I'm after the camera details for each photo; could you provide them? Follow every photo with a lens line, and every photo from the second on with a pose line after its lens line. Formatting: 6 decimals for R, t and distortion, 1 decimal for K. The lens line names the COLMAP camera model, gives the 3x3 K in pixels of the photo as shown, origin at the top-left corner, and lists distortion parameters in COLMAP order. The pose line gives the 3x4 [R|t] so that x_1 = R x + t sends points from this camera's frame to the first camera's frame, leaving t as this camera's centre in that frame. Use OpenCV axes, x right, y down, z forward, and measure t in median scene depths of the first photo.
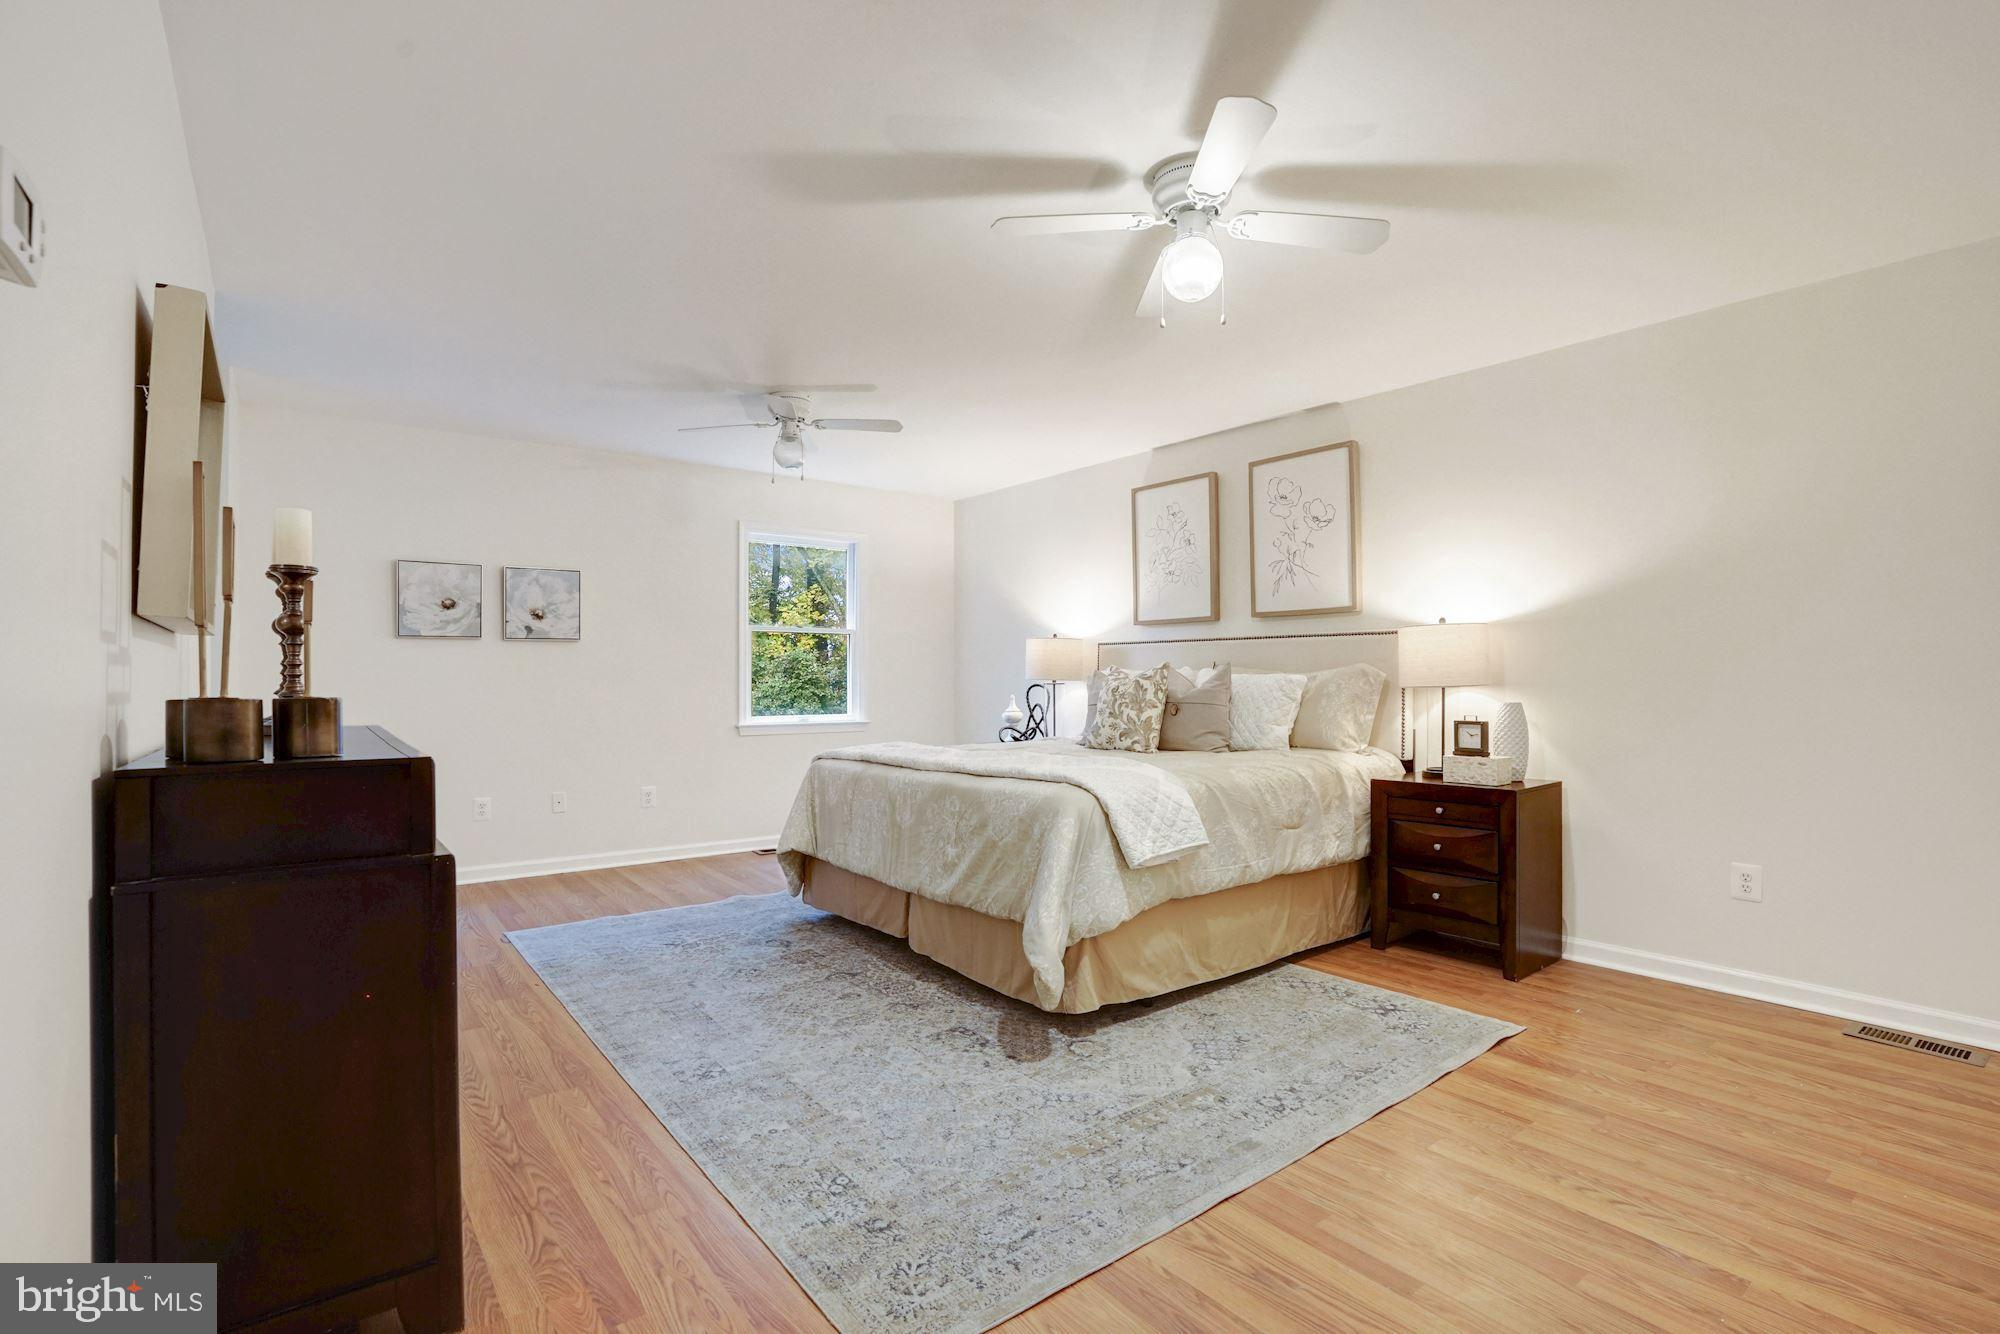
lens RADIAL K [[916.5, 0, 1001.9], [0, 916.5, 662.0], [0, 0, 1]] dist [-0.031180, 0.004090]
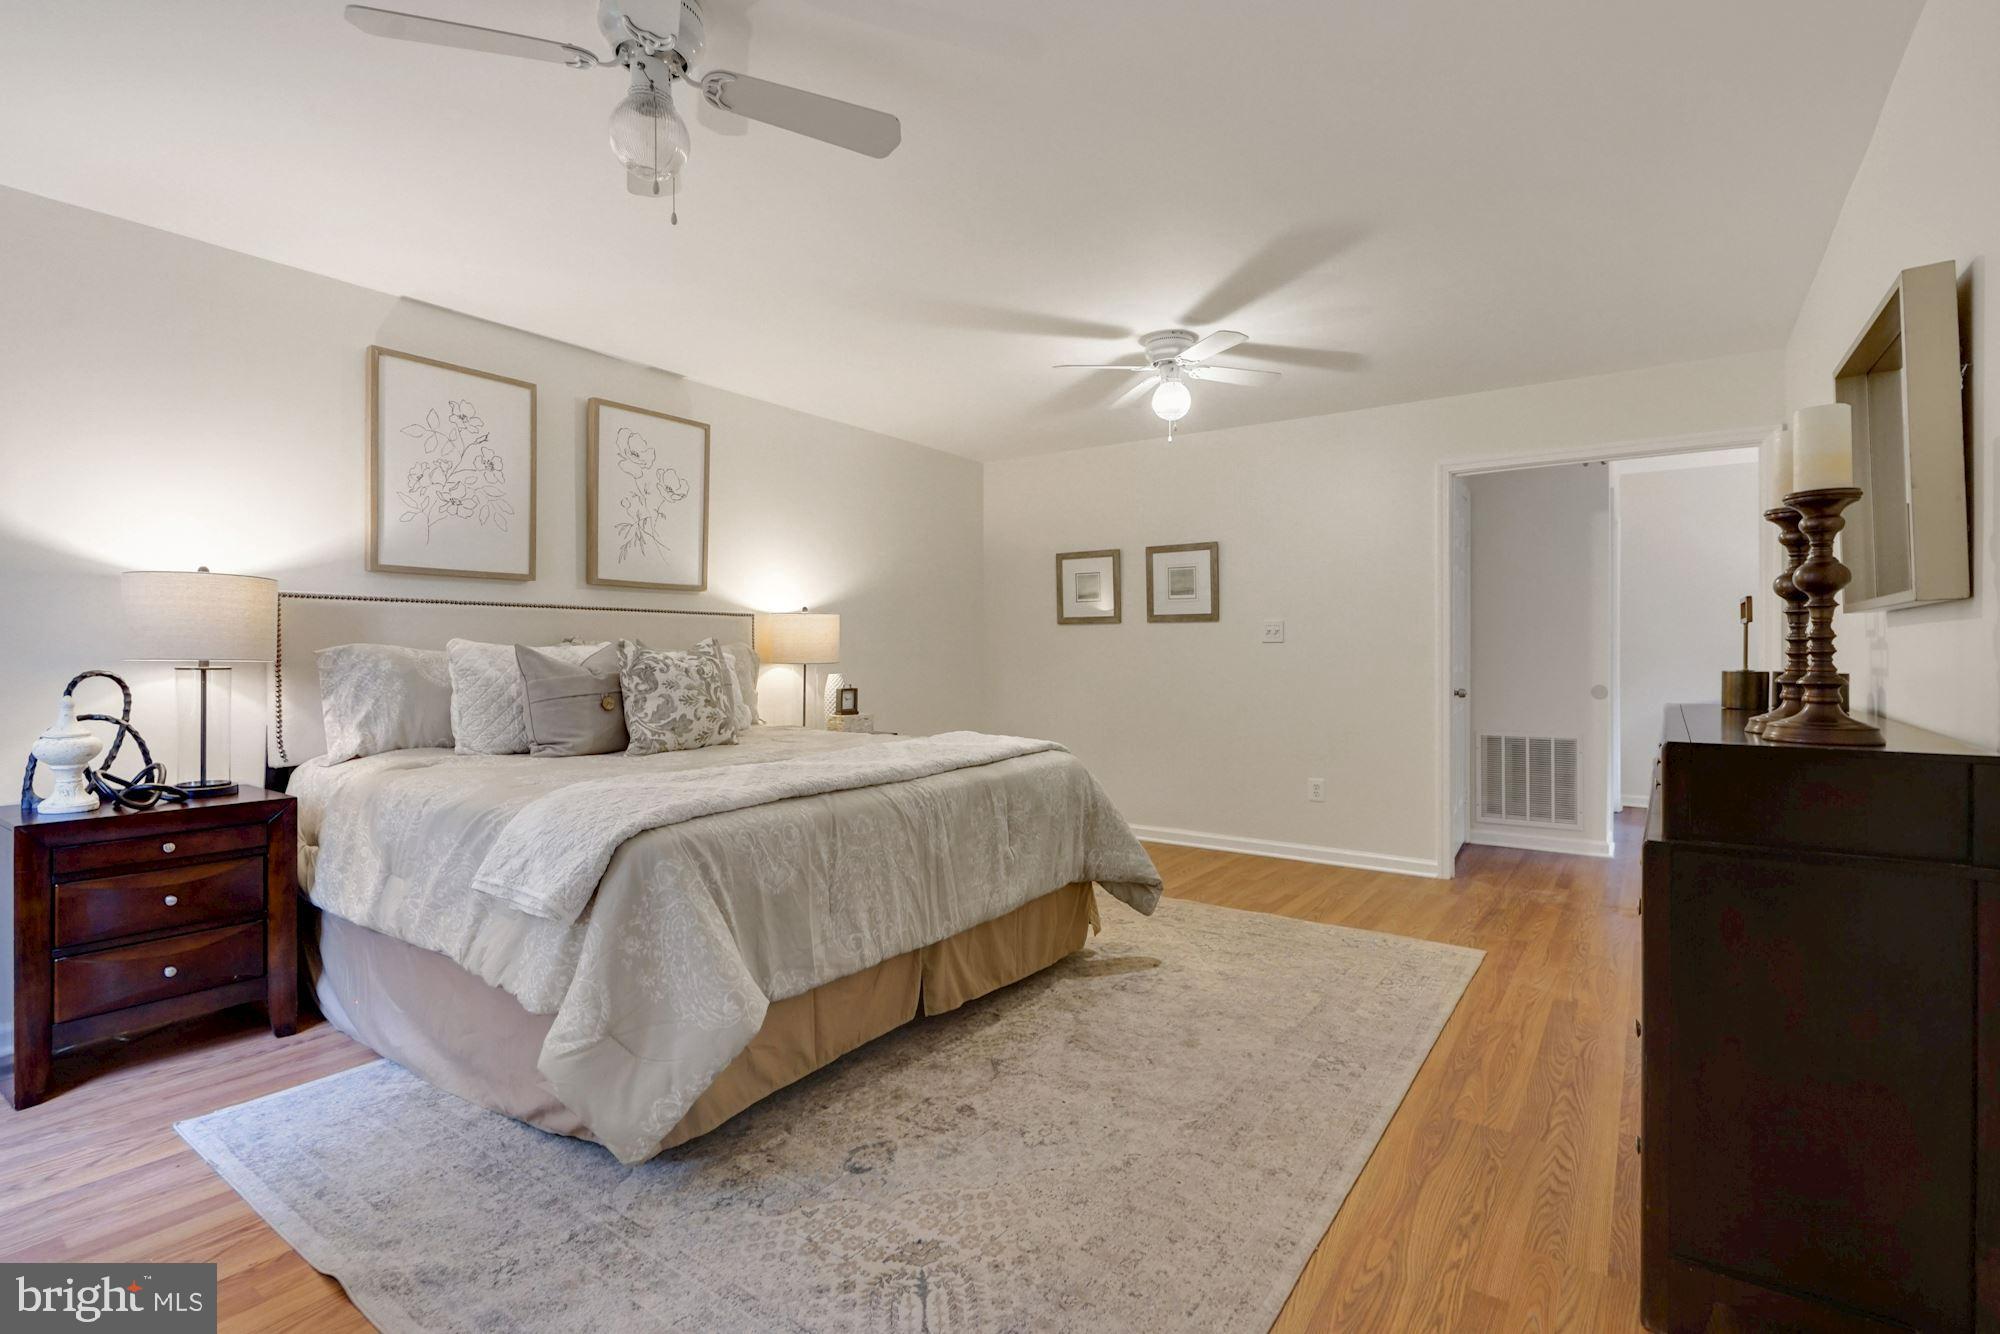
lens RADIAL K [[916.5, 0, 988.0], [0, 916.5, 669.8], [0, 0, 1]] dist [-0.031180, 0.004090]
pose [[-0.264747, -0.011019, 0.964255, -0.823661], [-0.011310, 0.999901, 0.008321, 0.024153], [-0.964252, -0.008702, -0.264845, 1.156425]]
